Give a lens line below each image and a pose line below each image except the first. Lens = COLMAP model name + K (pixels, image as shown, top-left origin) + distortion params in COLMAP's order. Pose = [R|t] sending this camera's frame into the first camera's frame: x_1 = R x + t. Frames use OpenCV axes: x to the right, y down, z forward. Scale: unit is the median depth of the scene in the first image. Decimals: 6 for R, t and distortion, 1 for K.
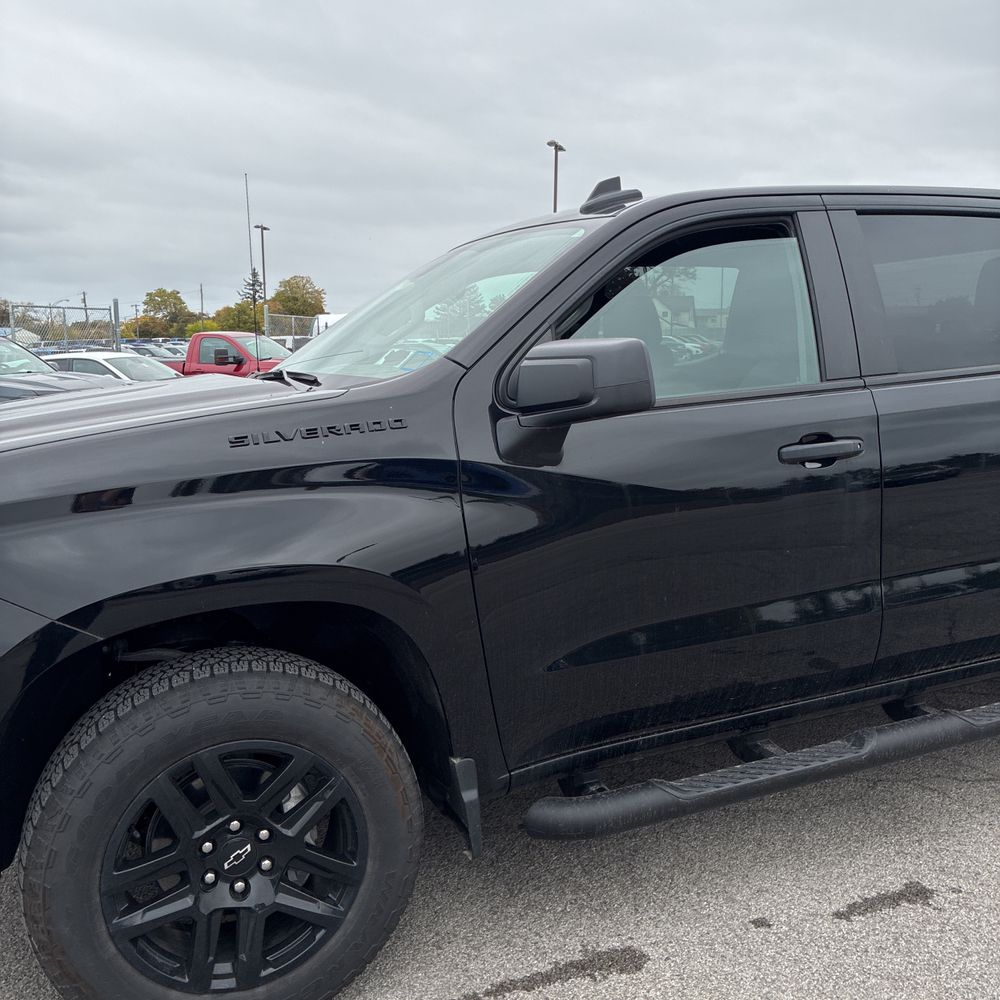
lens RADIAL K [[1016.5, 0, 505.5], [0, 1016.5, 495.3], [0, 0, 1]] dist [0.023346, 0.000000]
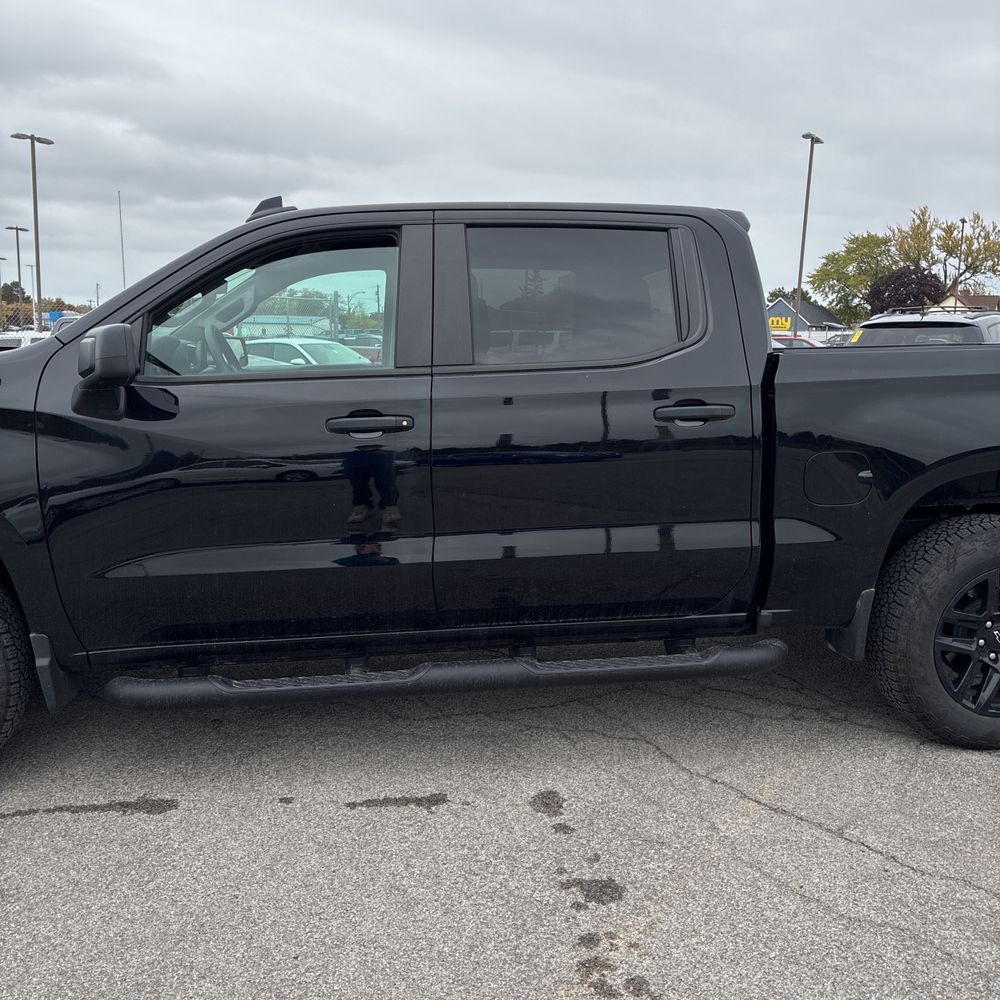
lens RADIAL K [[1016.5, 0, 502.5], [0, 1016.5, 494.8], [0, 0, 1]] dist [0.023346, 0.000000]
pose [[0.962004, 0.068726, -0.264244, 0.936133], [-0.067636, 0.997622, 0.013229, 0.016194], [0.264525, 0.005146, 0.964365, -0.147320]]
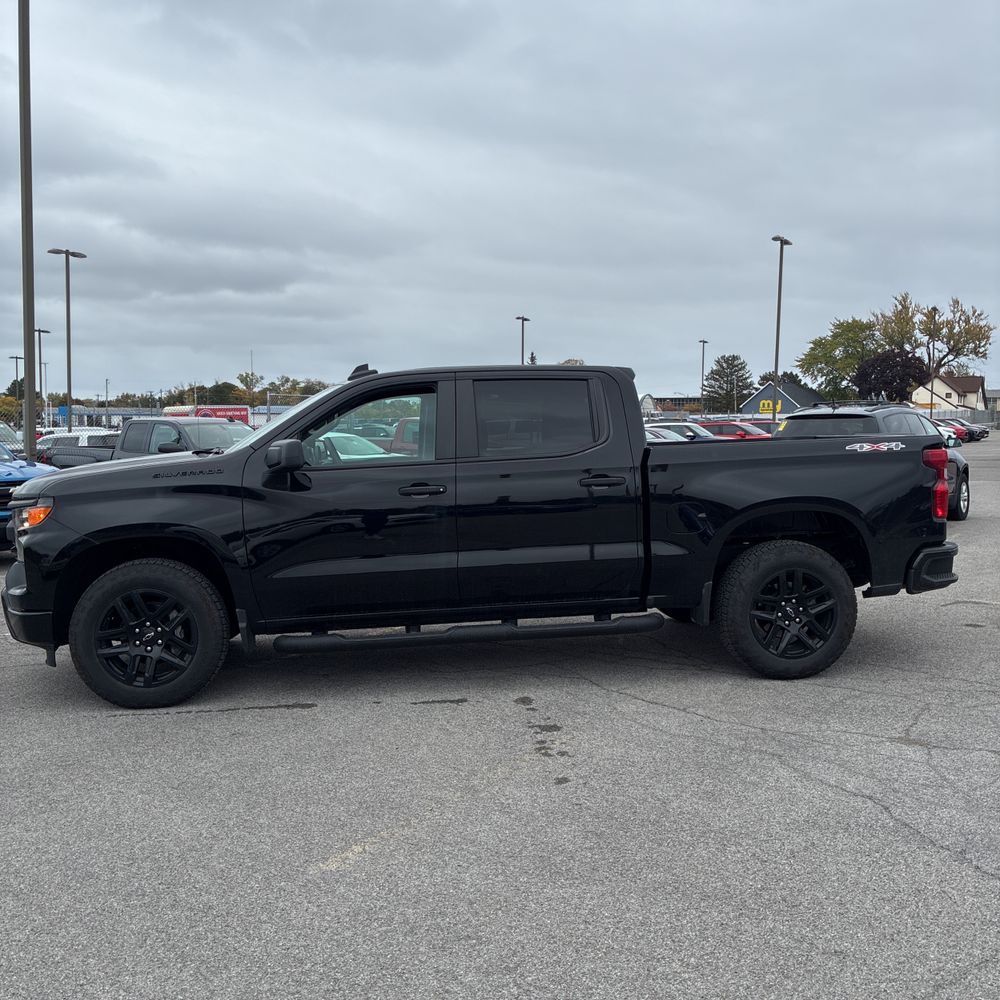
lens RADIAL K [[1016.5, 0, 502.0], [0, 1016.5, 478.4], [0, 0, 1]] dist [0.023346, 0.000000]
pose [[0.962465, 0.026303, -0.270129, 1.269458], [-0.051208, 0.995016, -0.085567, 0.129043], [0.266531, 0.096188, 0.959015, -1.260772]]
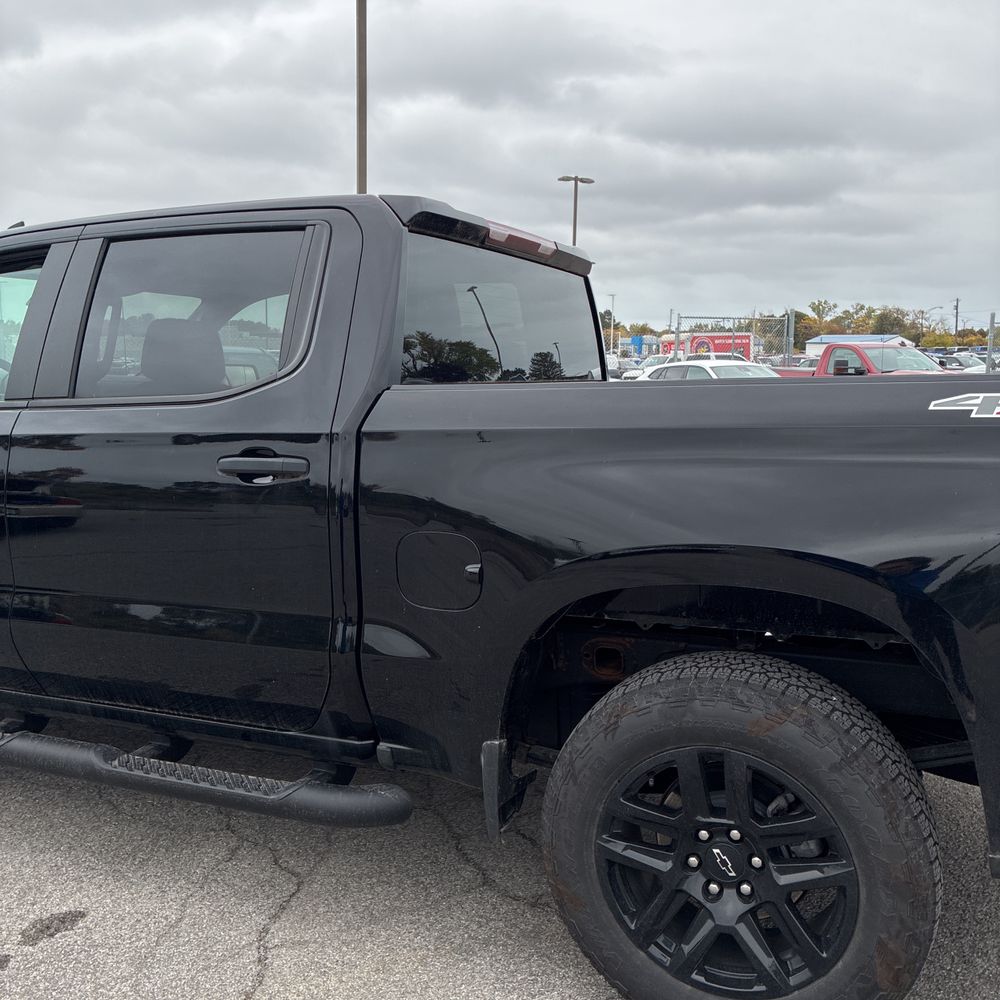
lens RADIAL K [[1016.5, 0, 495.7], [0, 1016.5, 497.0], [0, 0, 1]] dist [0.023346, 0.000000]
pose [[0.675393, 0.122079, -0.727283, 1.812629], [-0.125602, 0.990836, 0.049677, -0.159199], [0.726683, 0.057797, 0.684538, 0.784800]]
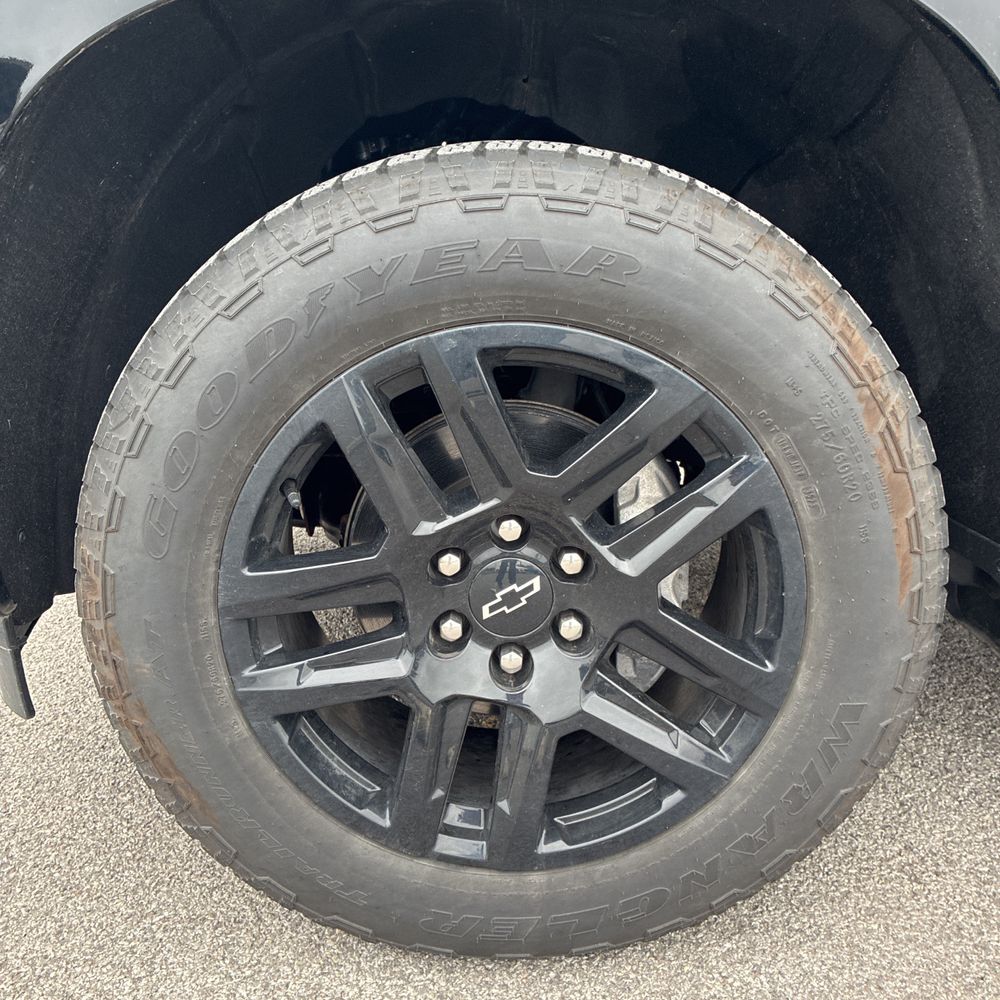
lens RADIAL K [[1016.5, 0, 490.4], [0, 1016.5, 505.5], [0, 0, 1]] dist [0.023346, 0.000000]
pose [[0.920025, 0.139435, -0.366212, -0.109256], [-0.078202, 0.981084, 0.177083, 0.230676], [0.383977, -0.134283, 0.913526, 0.579645]]
